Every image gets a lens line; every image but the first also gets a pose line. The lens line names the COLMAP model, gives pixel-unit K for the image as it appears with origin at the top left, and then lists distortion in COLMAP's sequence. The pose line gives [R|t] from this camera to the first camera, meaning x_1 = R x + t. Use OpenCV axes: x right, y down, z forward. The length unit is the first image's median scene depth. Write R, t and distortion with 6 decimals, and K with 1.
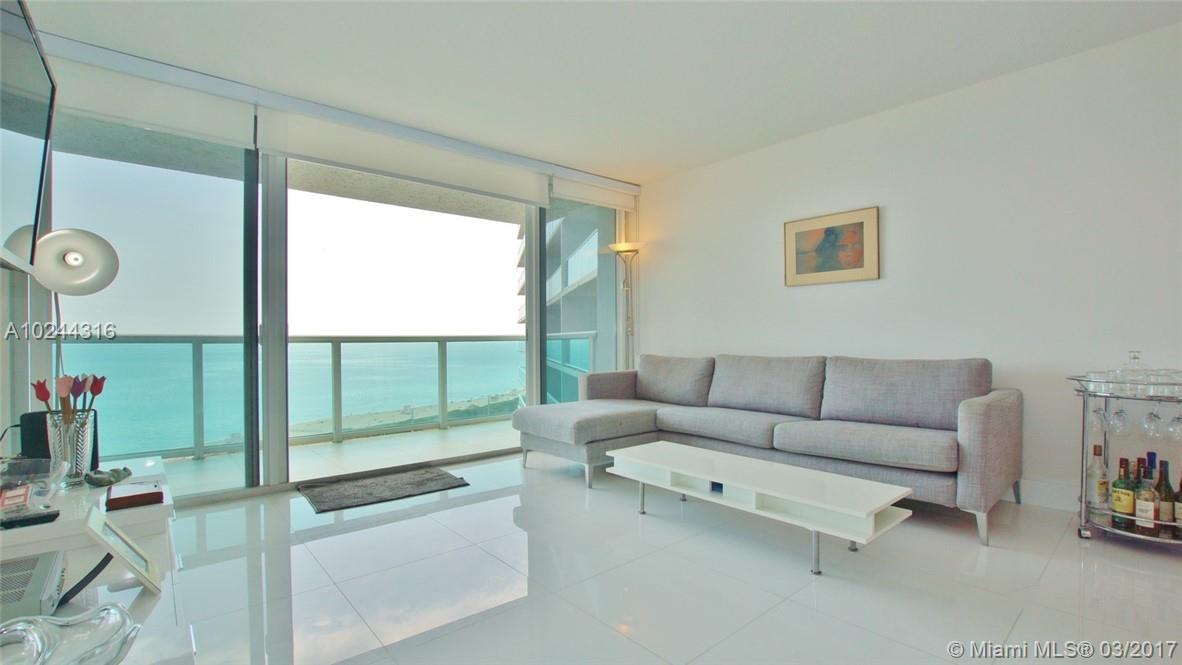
lens RADIAL K [[517.2, 0, 592.7], [0, 517.2, 340.7], [0, 0, 1]] dist [-0.027845, 0.000691]
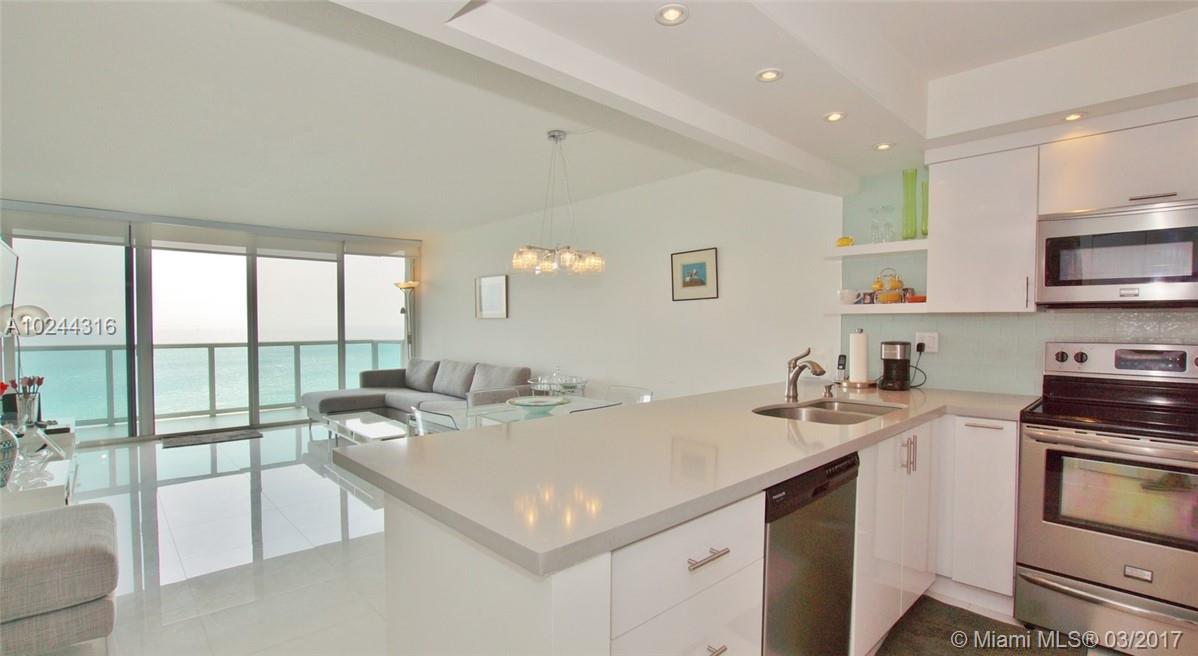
lens RADIAL K [[535.9, 0, 597.1], [0, 535.9, 336.1], [0, 0, 1]] dist [-0.031896, 0.003756]
pose [[0.999159, 0.004515, 0.040758, 1.217900], [-0.005337, 0.999784, 0.020068, -0.150978], [-0.040659, -0.020269, 0.998967, -1.221716]]
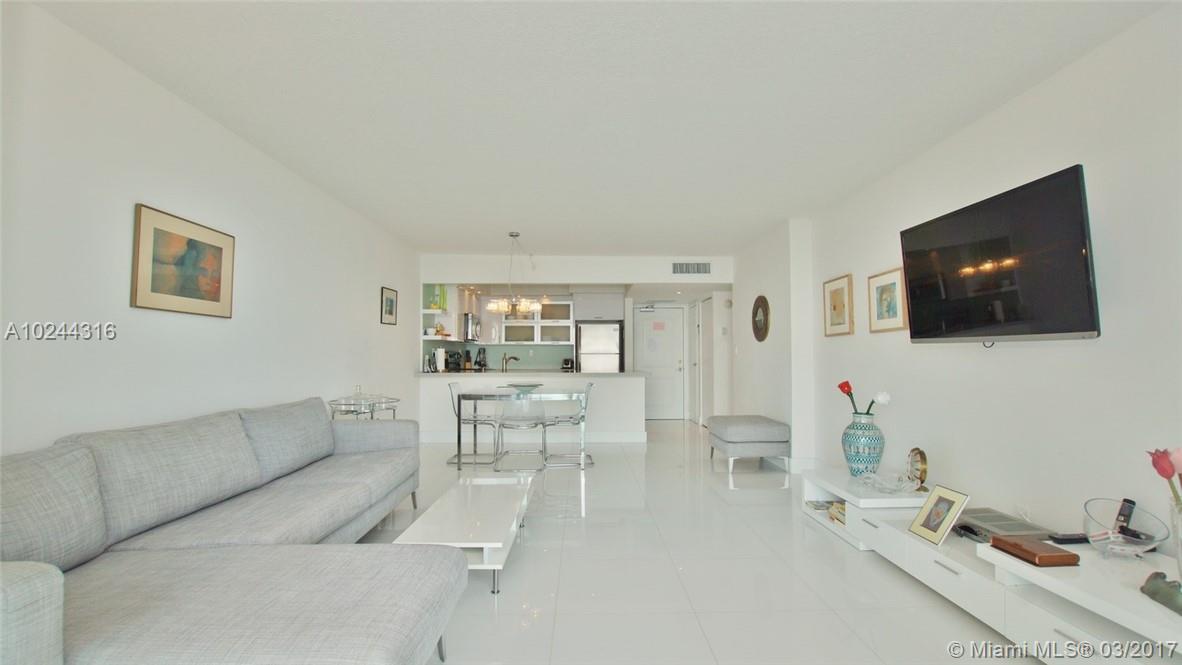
lens RADIAL K [[517.2, 0, 592.7], [0, 517.2, 340.7], [0, 0, 1]] dist [-0.027845, 0.000691]
pose [[-0.767165, 0.023429, 0.641021, -0.735881], [0.005172, 0.999526, -0.030342, -0.081358], [-0.641428, -0.019962, -0.766923, 1.949173]]
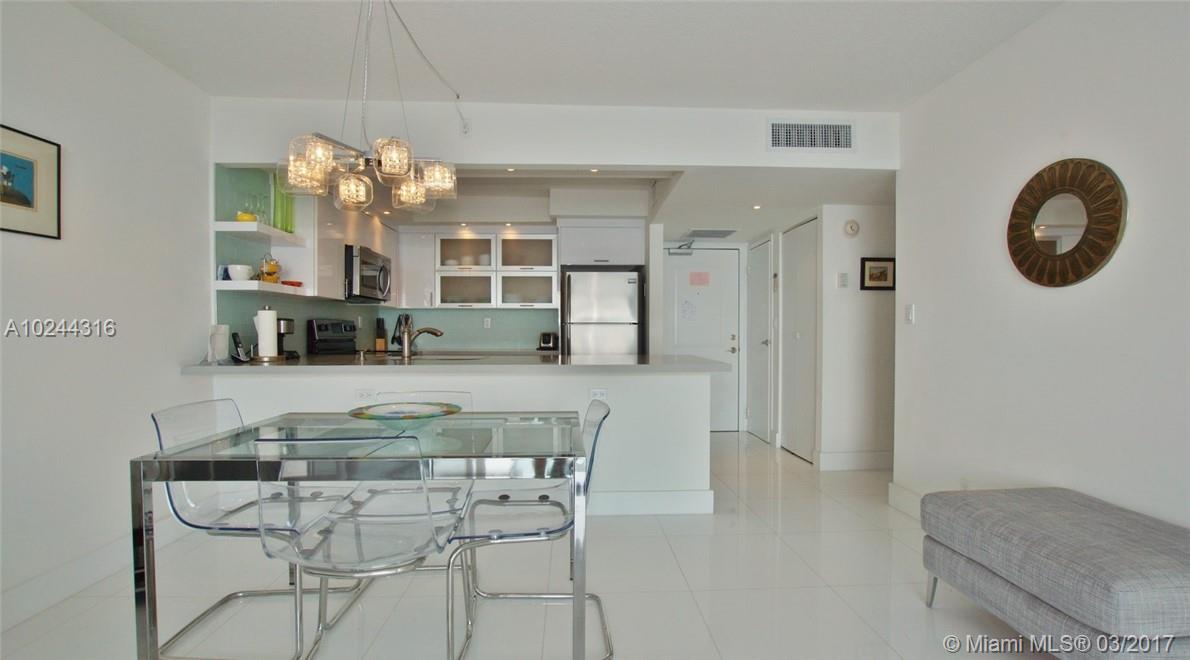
lens RADIAL K [[525.2, 0, 594.0], [0, 525.2, 337.4], [0, 0, 1]] dist [-0.025407, 0.000030]
pose [[-0.781384, -0.004487, 0.624034, 0.351154], [0.004968, 0.999898, 0.013410, -0.073190], [-0.624030, 0.013579, -0.781282, 0.711514]]
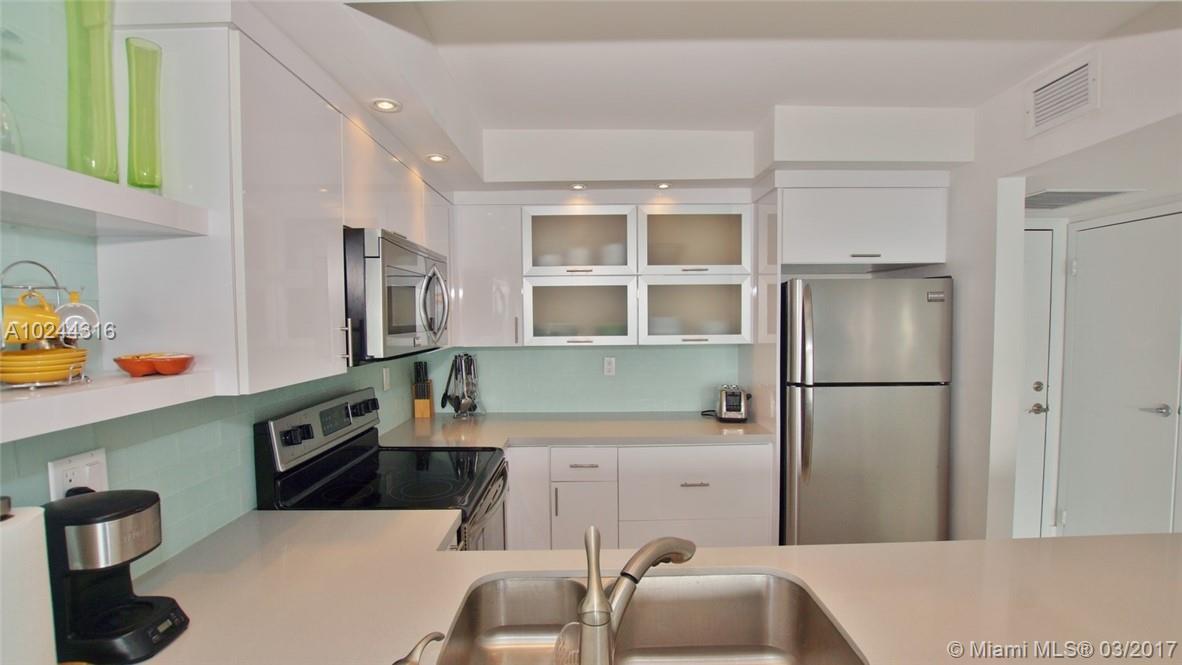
lens RADIAL K [[517.2, 0, 592.7], [0, 517.2, 340.7], [0, 0, 1]] dist [-0.027845, 0.000691]
pose [[-0.758983, -0.024088, 0.650665, 1.478218], [0.013866, 0.998491, 0.053139, -0.259425], [-0.650963, 0.049353, -0.757504, 0.130370]]
